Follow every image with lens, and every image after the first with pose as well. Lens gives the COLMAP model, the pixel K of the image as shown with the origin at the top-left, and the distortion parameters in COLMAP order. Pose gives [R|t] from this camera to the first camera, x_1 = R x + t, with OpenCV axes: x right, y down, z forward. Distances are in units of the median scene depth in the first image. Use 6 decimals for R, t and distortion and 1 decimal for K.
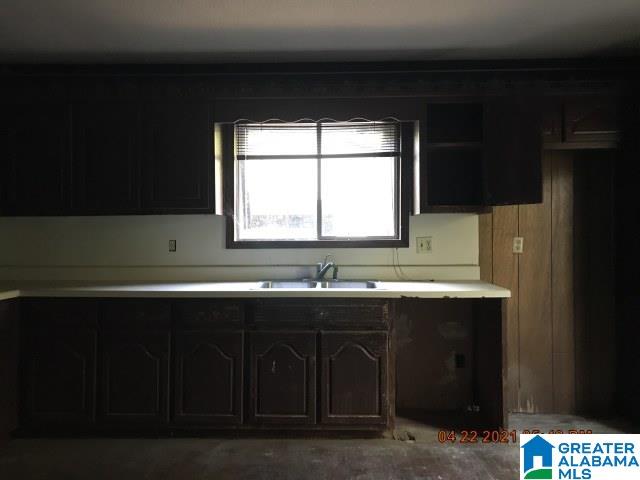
lens RADIAL K [[532.7, 0, 289.0], [0, 532.7, 234.8], [0, 0, 1]] dist [0.032835, -0.004172]
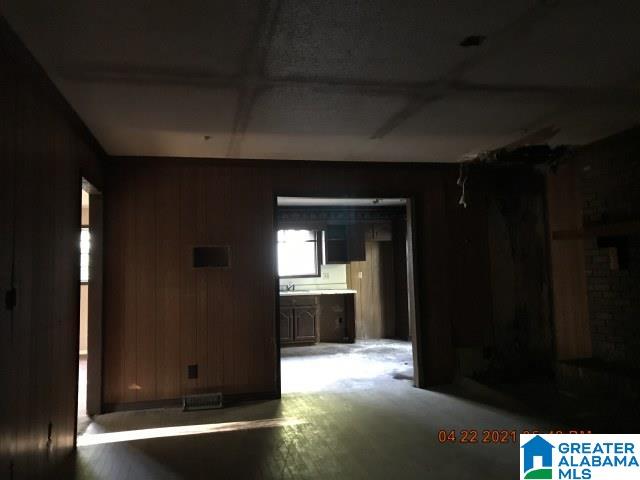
lens RADIAL K [[532.7, 0, 317.7], [0, 532.7, 242.0], [0, 0, 1]] dist [0.032835, -0.004172]
pose [[0.958093, -0.002375, 0.286448, -0.549326], [0.019135, 0.998263, -0.055726, -0.003212], [-0.285818, 0.058871, 0.956474, -1.529346]]
